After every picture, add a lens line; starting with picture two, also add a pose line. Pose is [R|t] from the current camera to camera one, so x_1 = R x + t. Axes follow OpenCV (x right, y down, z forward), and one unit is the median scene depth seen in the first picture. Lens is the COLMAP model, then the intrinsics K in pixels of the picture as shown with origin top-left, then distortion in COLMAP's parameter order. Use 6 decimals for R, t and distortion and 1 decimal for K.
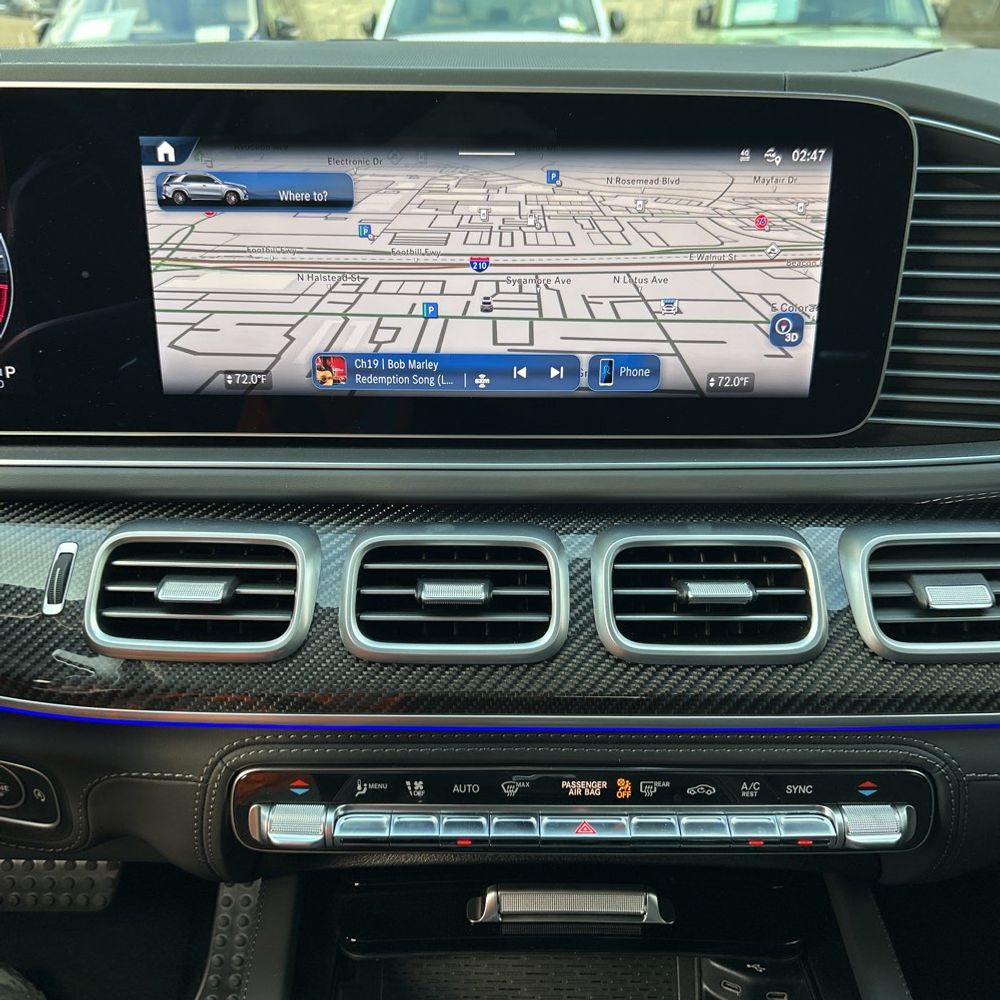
lens RADIAL K [[1025.6, 0, 500.3], [0, 1025.6, 514.2], [0, 0, 1]] dist [0.057152, -0.072586]
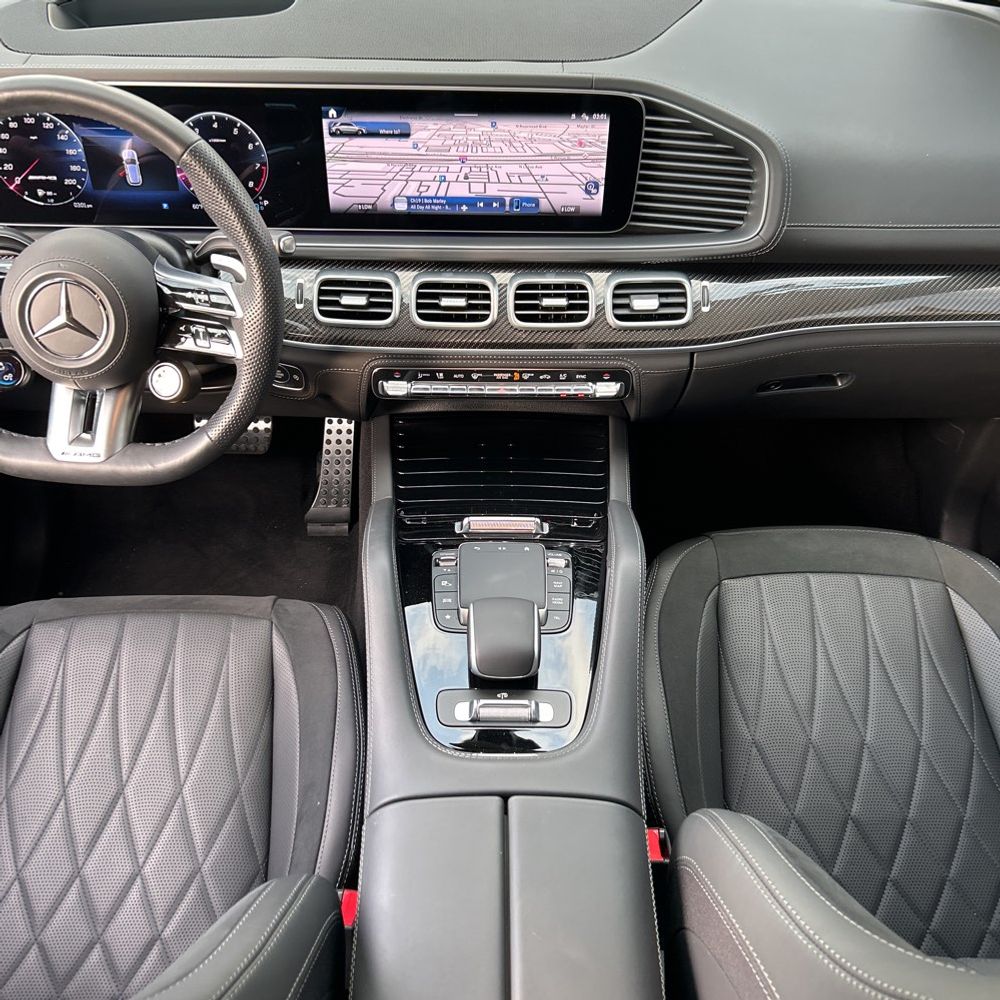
lens RADIAL K [[1012.6, 0, 485.6], [0, 1012.6, 502.1], [0, 0, 1]] dist [0.239641, -0.887343]
pose [[0.999980, 0.006329, -0.000681, 0.039170], [-0.005767, 0.945984, 0.324161, -0.270076], [0.002696, -0.324151, 0.946002, -1.540033]]
